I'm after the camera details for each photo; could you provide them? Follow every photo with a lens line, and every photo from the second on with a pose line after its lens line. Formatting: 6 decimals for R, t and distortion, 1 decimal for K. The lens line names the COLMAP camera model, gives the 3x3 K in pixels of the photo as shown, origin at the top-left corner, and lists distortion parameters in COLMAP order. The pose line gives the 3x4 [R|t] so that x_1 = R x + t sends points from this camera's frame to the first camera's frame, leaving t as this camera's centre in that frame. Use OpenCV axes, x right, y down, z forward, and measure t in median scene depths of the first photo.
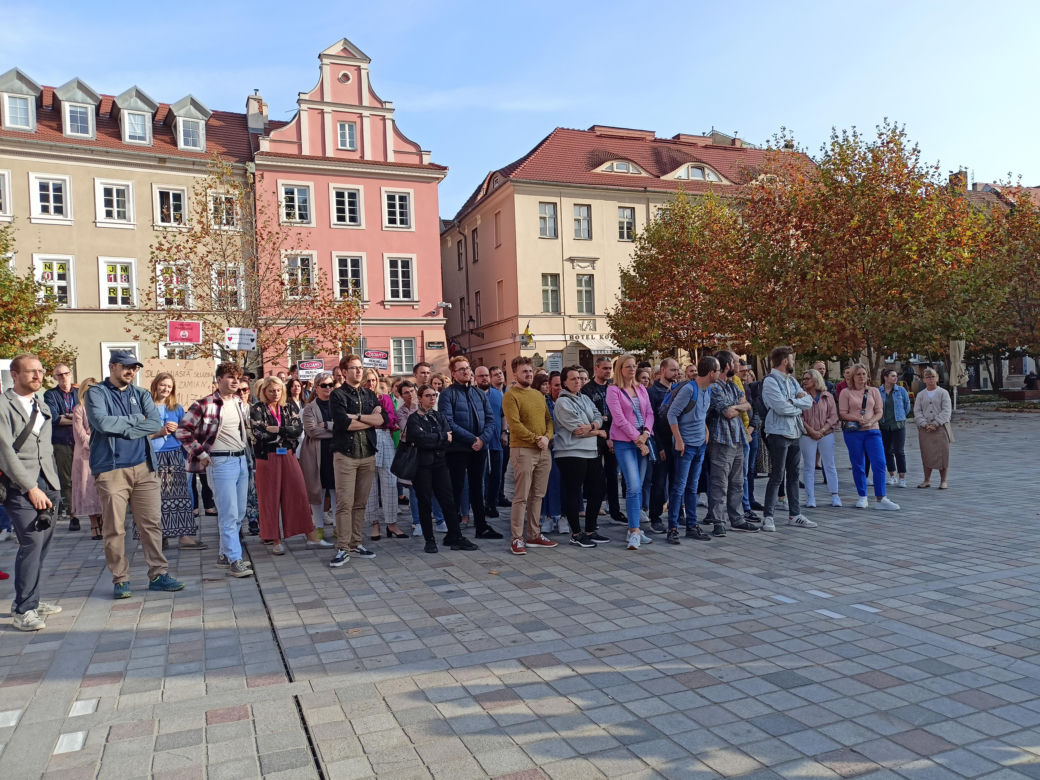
lens RADIAL K [[773.0, 0, 529.4], [0, 773.0, 399.1], [0, 0, 1]] dist [0.068268, -0.095109]
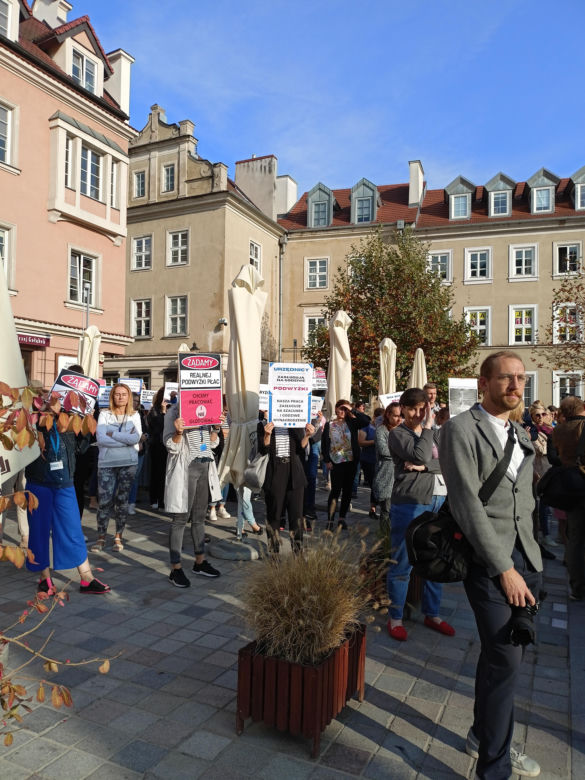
lens RADIAL K [[583.2, 0, 292.5], [0, 583.2, 390.0], [0, 0, 1]] dist [0.075310, -0.114760]
pose [[0.669936, 0.019359, -0.742167, -0.059488], [-0.054250, 0.998264, -0.022931, -0.000793], [0.740434, 0.055624, 0.669823, 0.081796]]
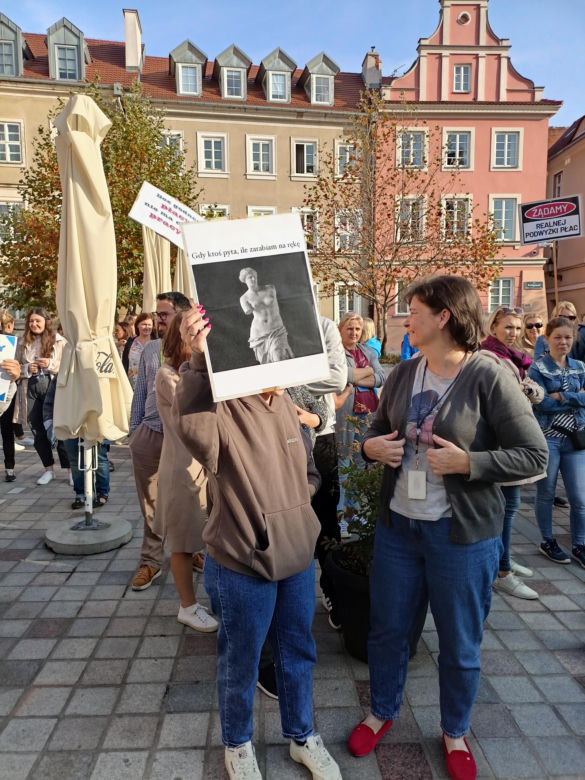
lens RADIAL K [[571.6, 0, 292.5], [0, 571.6, 390.0], [0, 0, 1]] dist [0.047705, -0.052100]
pose [[0.939487, 0.067114, -0.335947, -0.161901], [-0.033824, 0.994003, 0.103987, -0.000498], [0.340911, -0.086331, 0.936123, 0.176688]]
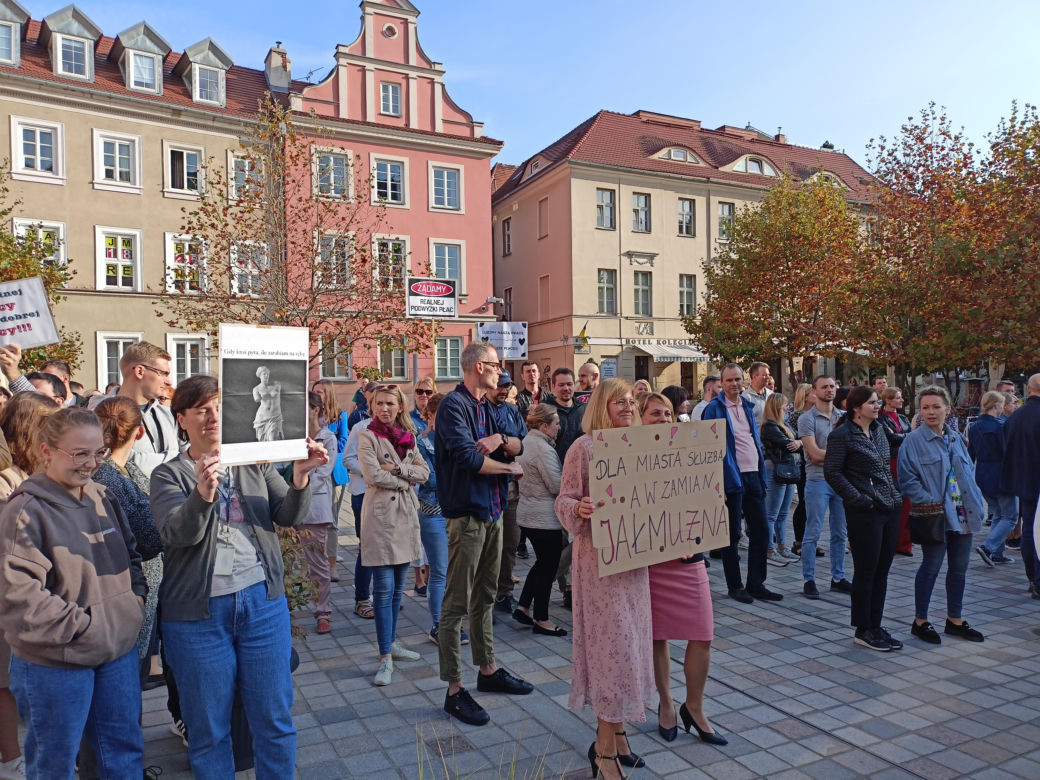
lens RADIAL K [[768.0, 0, 522.3], [0, 768.0, 398.9], [0, 0, 1]] dist [0.043828, -0.047377]
pose [[0.997194, 0.021143, 0.071816, -0.145239], [-0.020386, 0.999729, -0.011255, -0.002470], [-0.072035, 0.009760, 0.997354, 0.149672]]
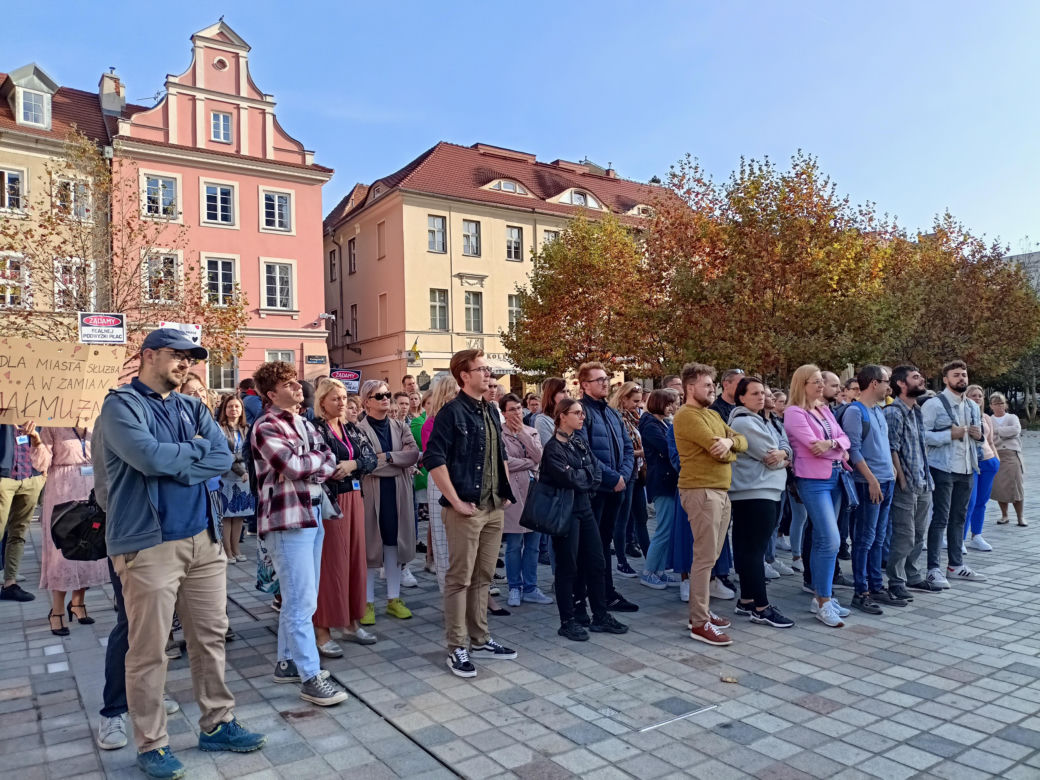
lens RADIAL K [[757.1, 0, 525.8], [0, 757.1, 397.0], [0, 0, 1]] dist [0.059926, -0.083770]
pose [[0.978841, 0.018655, 0.203769, -0.063247], [-0.012526, 0.999431, -0.031329, 0.000071], [-0.204237, 0.028113, 0.978518, 0.066350]]
